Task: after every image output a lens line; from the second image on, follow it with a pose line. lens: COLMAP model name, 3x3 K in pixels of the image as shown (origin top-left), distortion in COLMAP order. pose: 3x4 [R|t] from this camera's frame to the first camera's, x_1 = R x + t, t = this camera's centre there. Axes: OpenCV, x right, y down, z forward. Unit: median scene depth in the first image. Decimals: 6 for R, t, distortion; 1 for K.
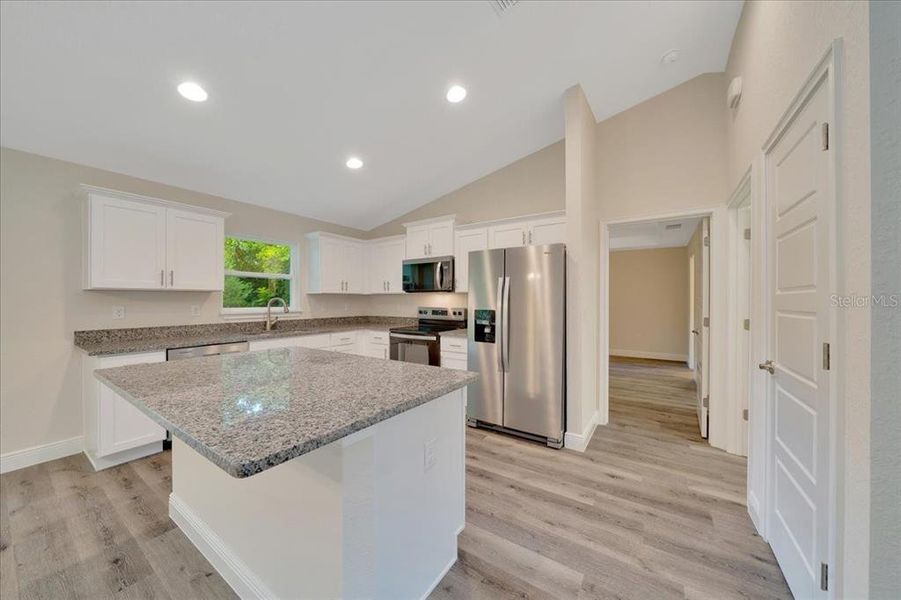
lens RADIAL K [[312.9, 0, 462.6], [0, 312.9, 299.7], [0, 0, 1]] dist [-0.000831, -0.000082]
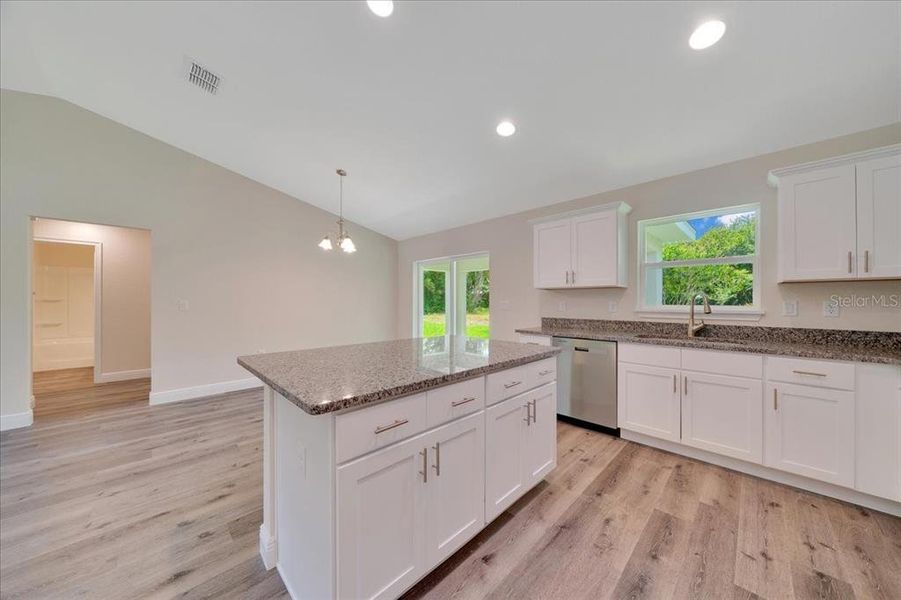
lens RADIAL K [[310.4, 0, 444.9], [0, 310.4, 301.1], [0, 0, 1]] dist [-0.003891, -0.000239]
pose [[-0.228699, -0.000430, -0.973497, 0.216508], [-0.001001, 0.999999, -0.000206, 0.014262], [0.973497, 0.000927, -0.228699, 0.565165]]
